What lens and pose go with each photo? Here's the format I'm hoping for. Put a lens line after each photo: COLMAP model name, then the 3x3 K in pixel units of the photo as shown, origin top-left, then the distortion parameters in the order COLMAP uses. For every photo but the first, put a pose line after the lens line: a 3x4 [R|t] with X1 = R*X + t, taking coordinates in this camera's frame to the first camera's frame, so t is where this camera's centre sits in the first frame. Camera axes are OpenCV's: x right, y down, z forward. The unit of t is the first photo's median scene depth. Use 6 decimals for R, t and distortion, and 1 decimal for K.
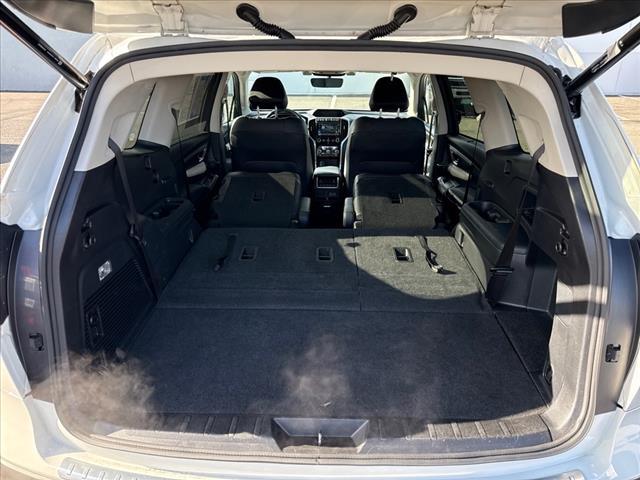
lens RADIAL K [[447.2, 0, 320.6], [0, 447.2, 244.0], [0, 0, 1]] dist [0.018641, -0.024567]
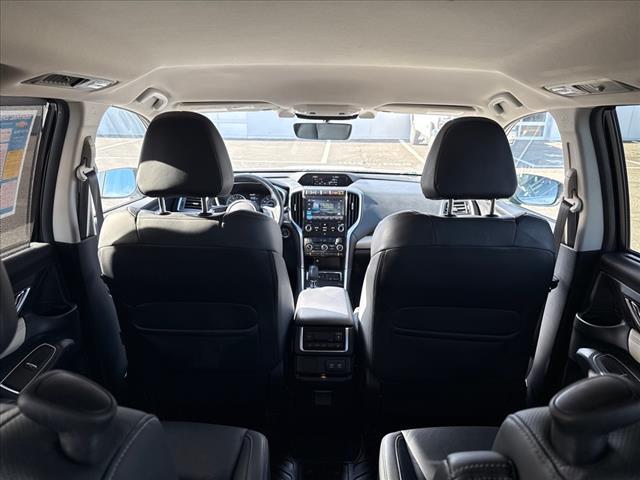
lens RADIAL K [[447.2, 0, 320.4], [0, 447.2, 236.7], [0, 0, 1]] dist [0.018641, -0.024567]
pose [[0.999919, 0.003465, 0.012280, 0.015747], [-0.002203, 0.994849, -0.101343, -0.516287], [-0.012568, 0.101307, 0.994776, 1.378039]]
